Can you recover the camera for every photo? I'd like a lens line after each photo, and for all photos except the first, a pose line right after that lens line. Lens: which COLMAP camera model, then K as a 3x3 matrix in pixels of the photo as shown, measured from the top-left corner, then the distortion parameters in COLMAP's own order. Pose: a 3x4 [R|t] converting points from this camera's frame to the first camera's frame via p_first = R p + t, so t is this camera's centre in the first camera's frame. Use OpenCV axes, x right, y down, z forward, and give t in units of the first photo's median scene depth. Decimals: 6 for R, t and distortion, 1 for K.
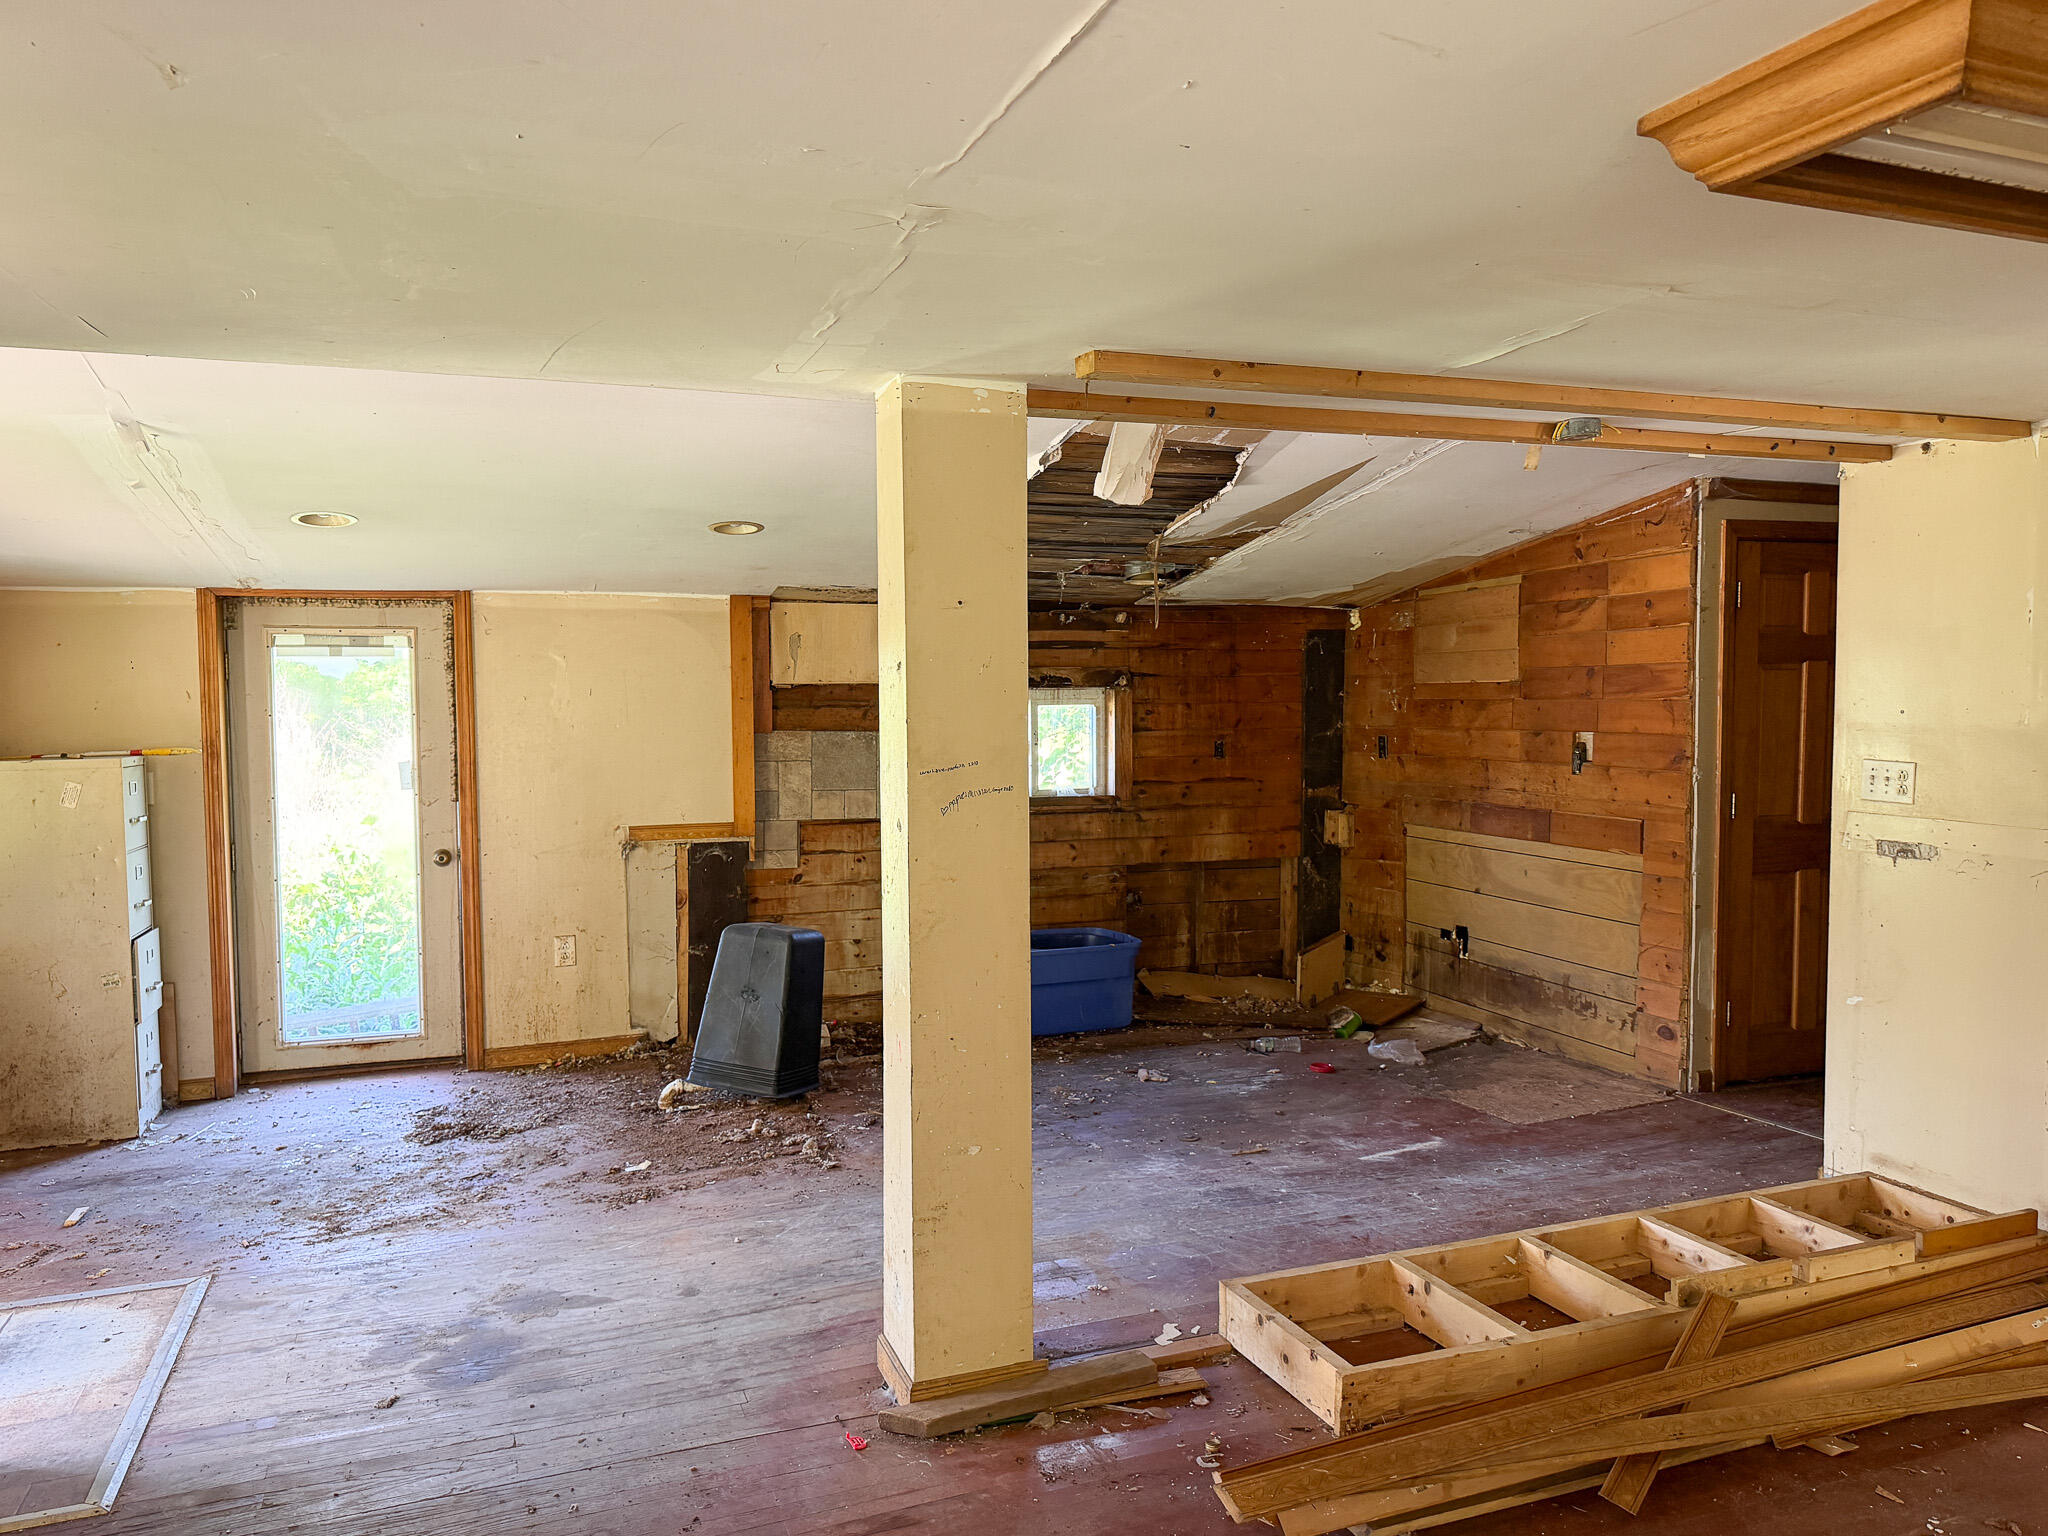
lens RADIAL K [[1449.2, 0, 1024.0], [0, 1449.2, 768.0], [0, 0, 1]] dist [0.067941, -0.001732]
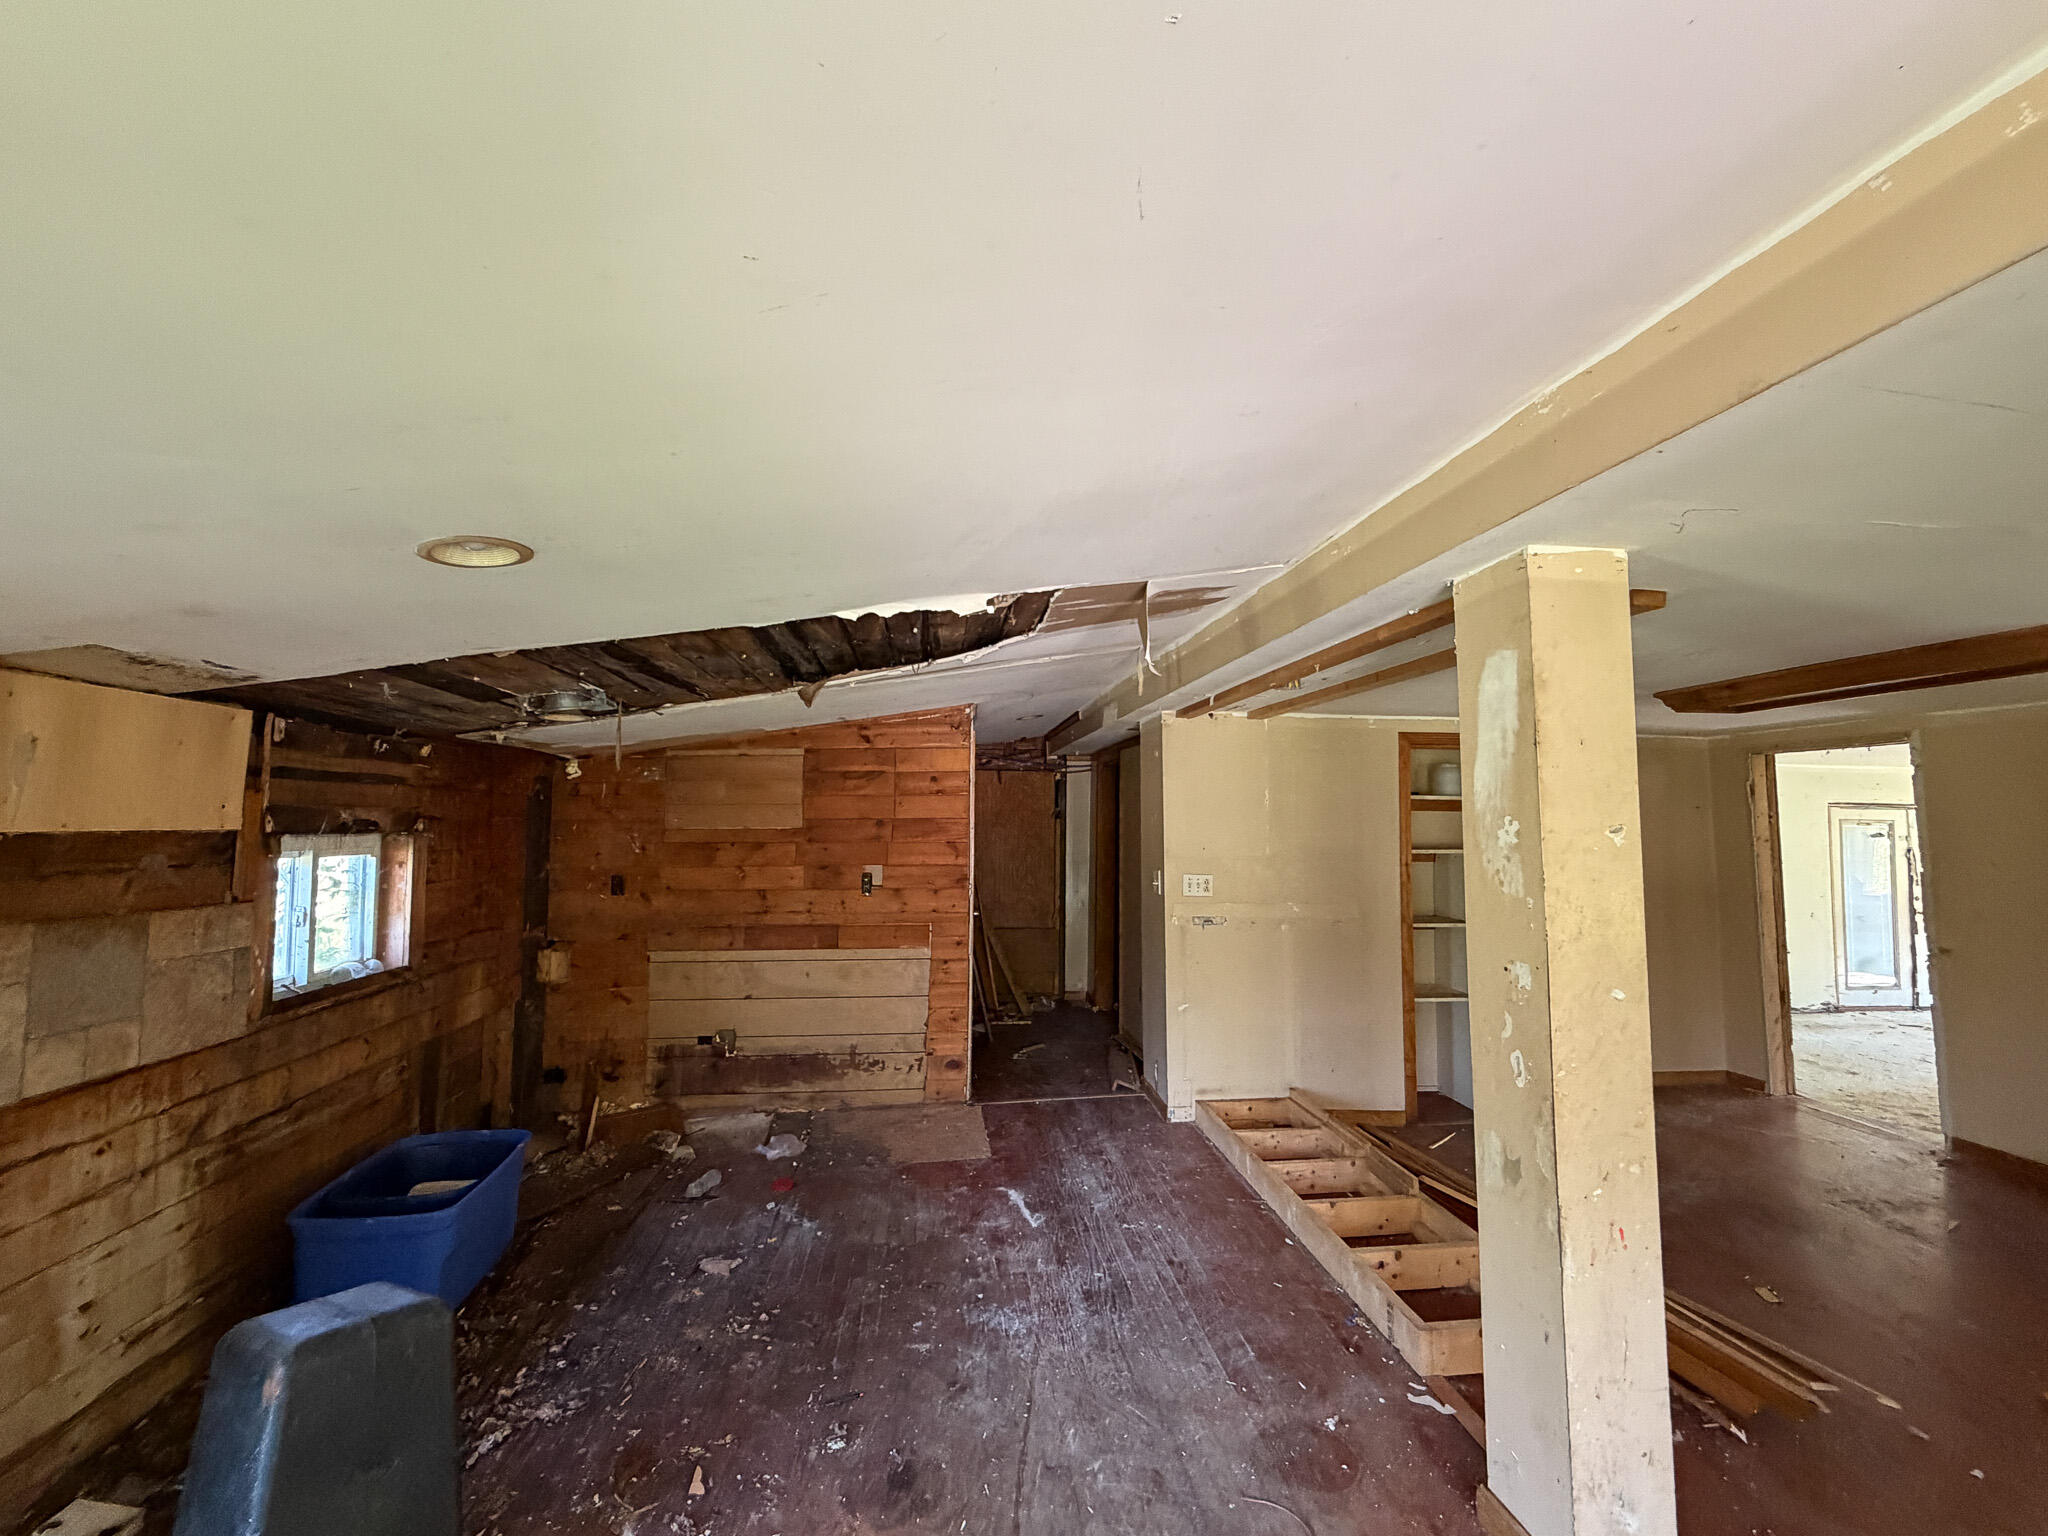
lens RADIAL K [[876.3, 0, 1024.0], [0, 876.3, 768.0], [0, 0, 1]] dist [0.001272, -0.000196]
pose [[0.258803, 0.065423, 0.963712, -0.373676], [0.047252, 0.995652, -0.080280, -0.040315], [-0.964774, 0.066314, 0.254587, 0.598112]]
